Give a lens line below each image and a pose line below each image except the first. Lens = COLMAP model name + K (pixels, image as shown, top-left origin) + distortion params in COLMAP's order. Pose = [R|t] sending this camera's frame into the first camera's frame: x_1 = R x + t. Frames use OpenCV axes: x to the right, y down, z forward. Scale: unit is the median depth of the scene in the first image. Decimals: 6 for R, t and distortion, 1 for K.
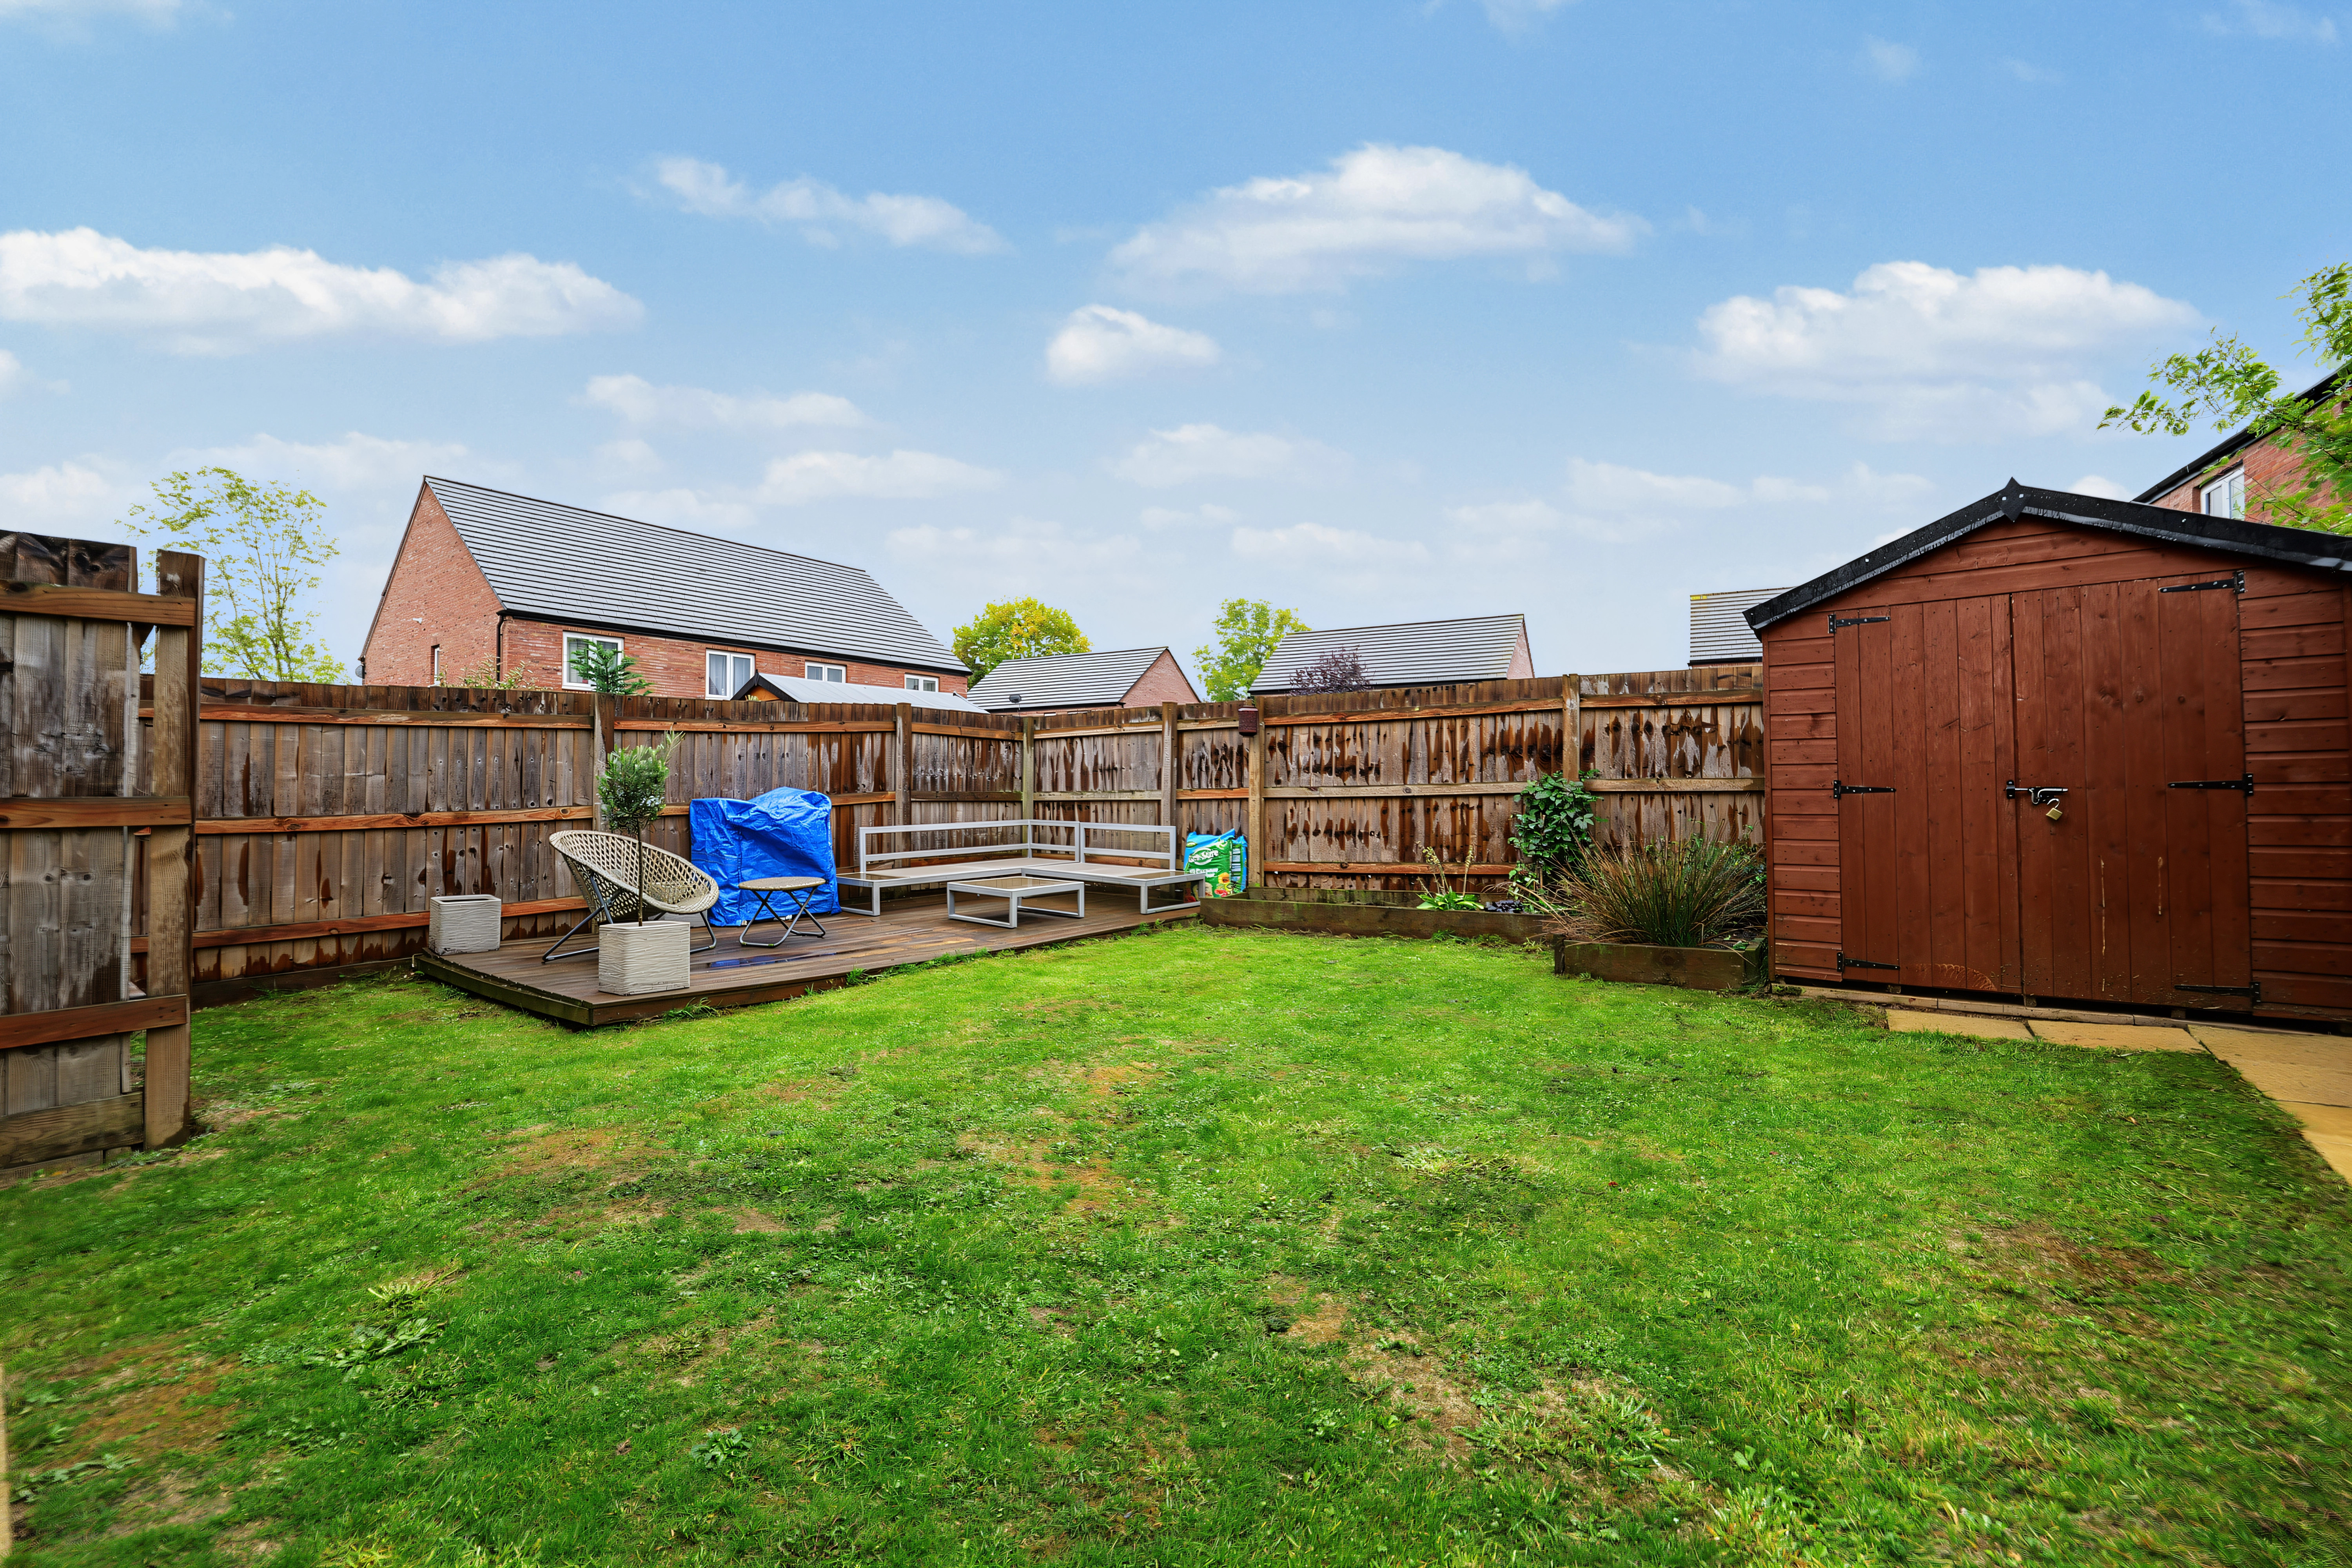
lens RADIAL K [[940.9, 0, 1173.6], [0, 940.9, 781.3], [0, 0, 1]] dist [-0.001235, -0.000020]
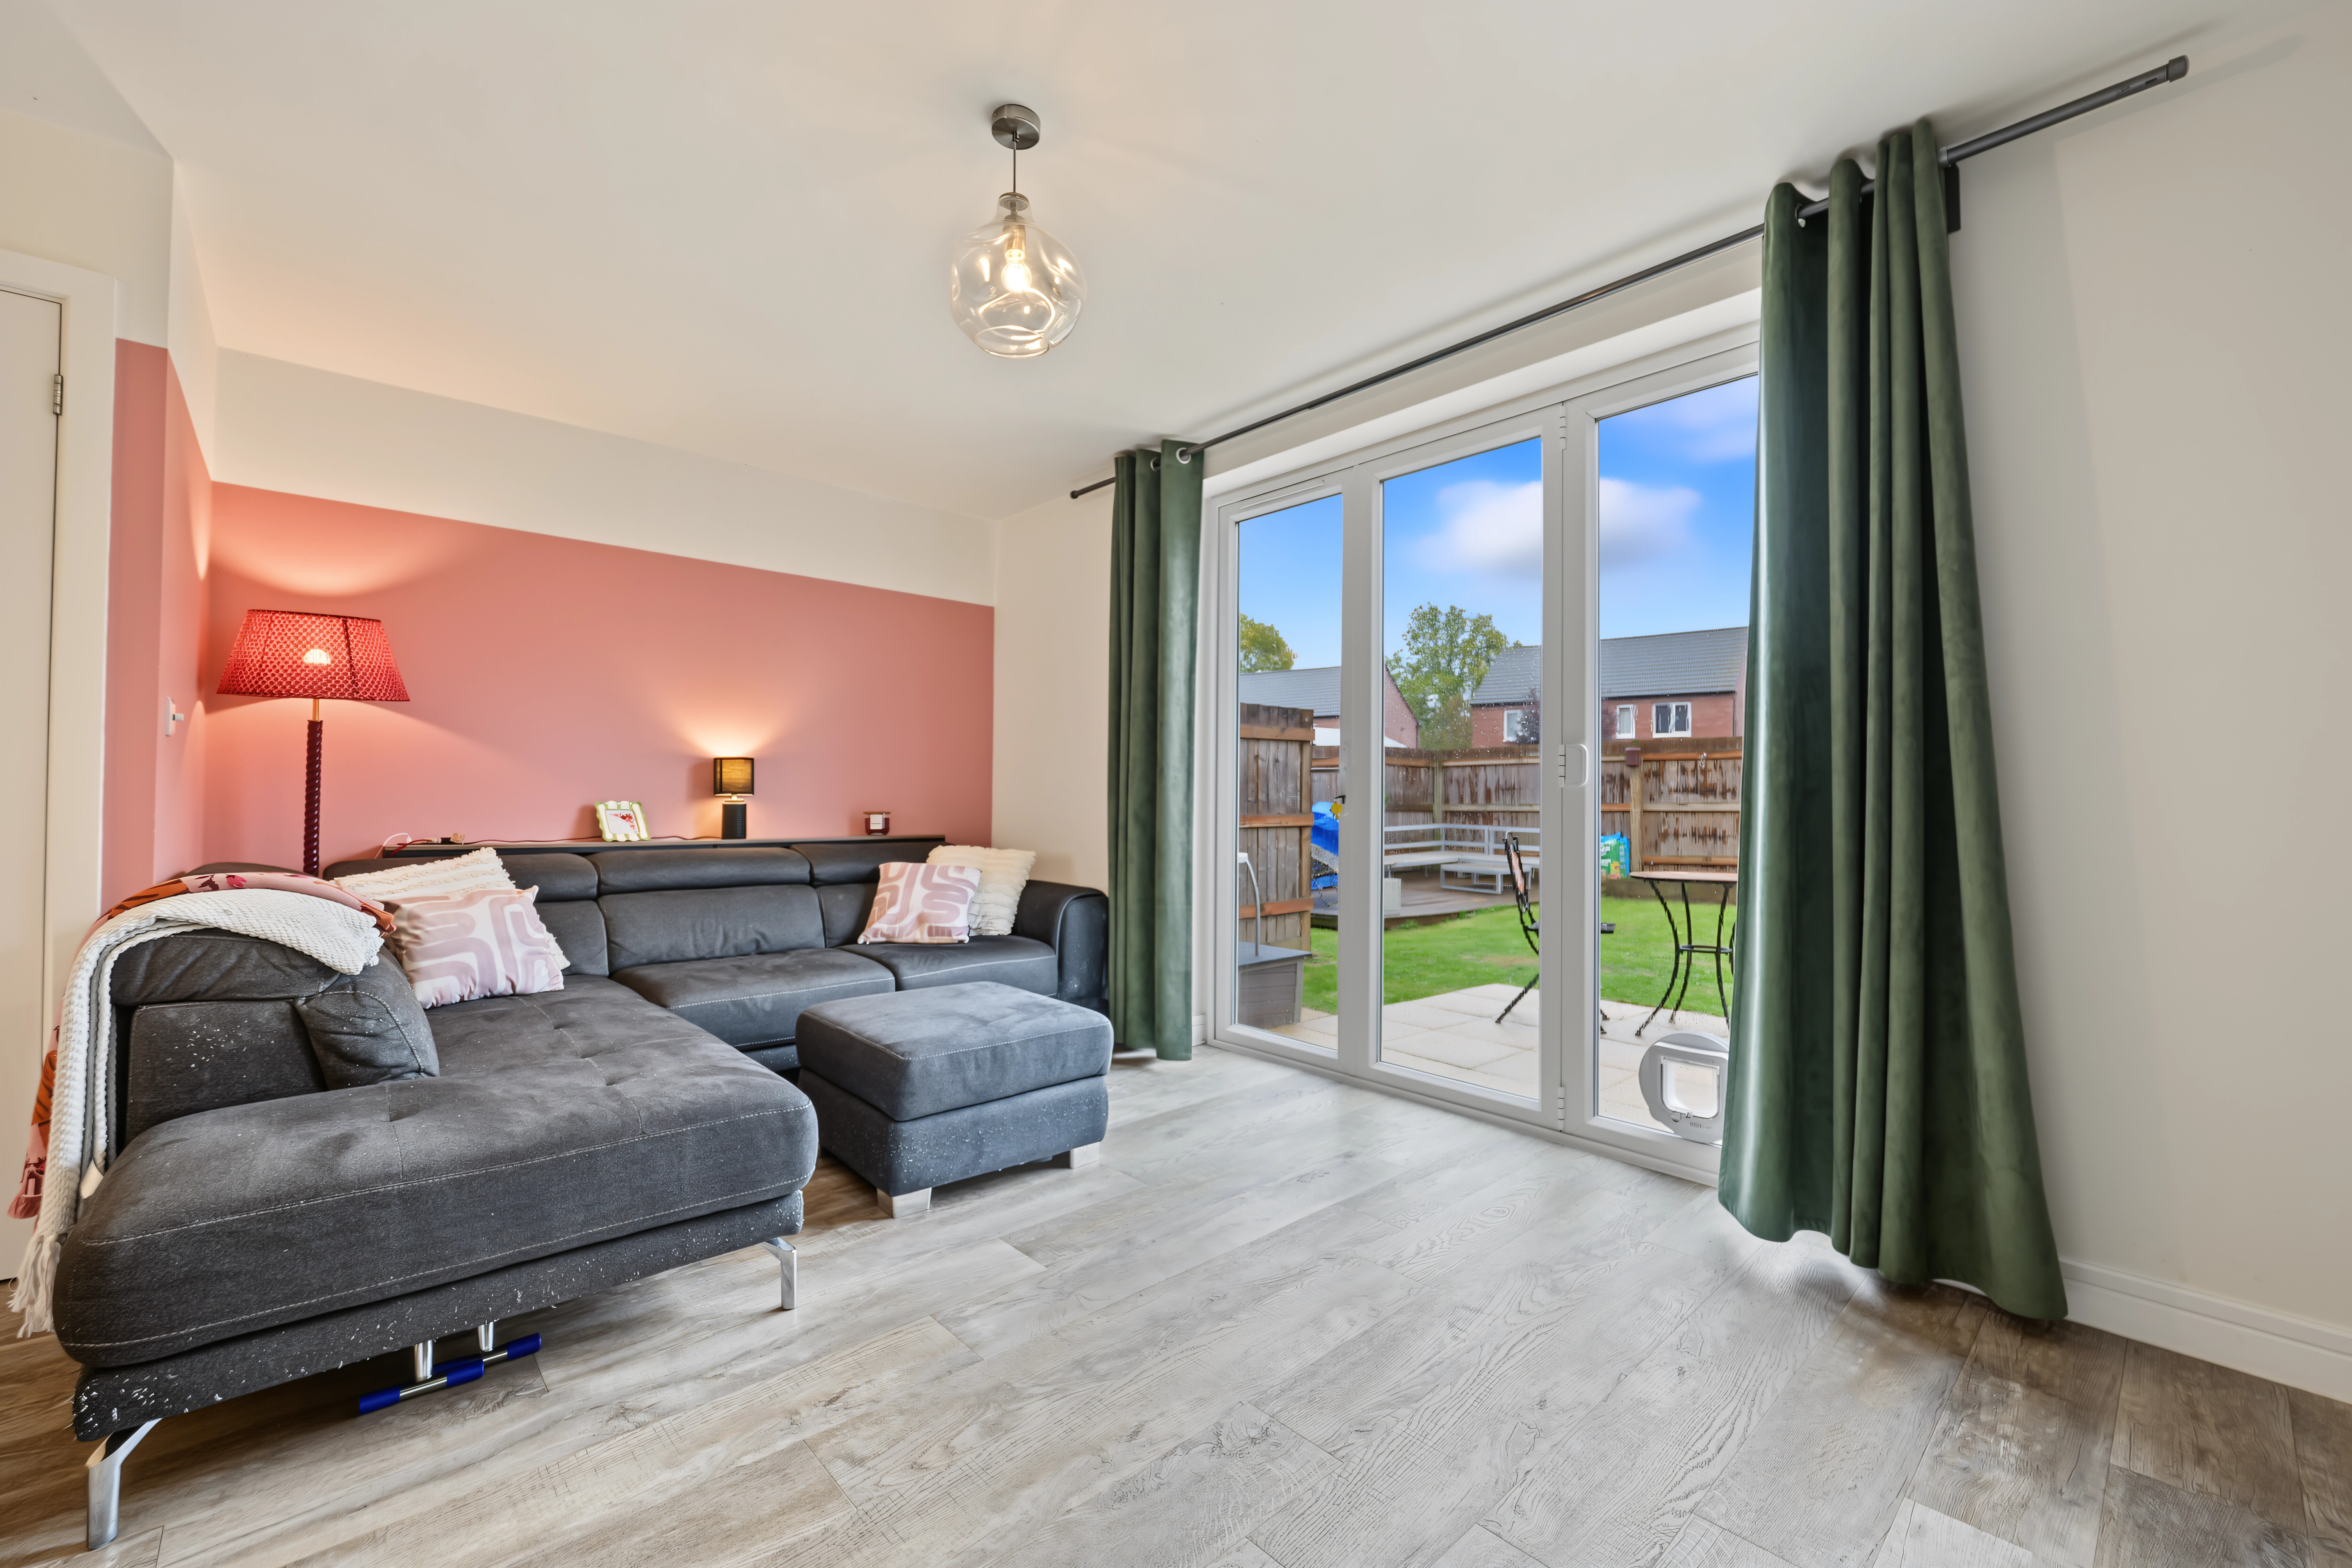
lens RADIAL K [[940.9, 0, 1180.3], [0, 940.9, 791.2], [0, 0, 1]] dist [-0.001235, -0.000020]
pose [[0.985560, 0.002989, -0.169298, -0.317598], [-0.001544, 0.999961, 0.008668, -0.020707], [0.169318, -0.008281, 0.985527, -0.471835]]
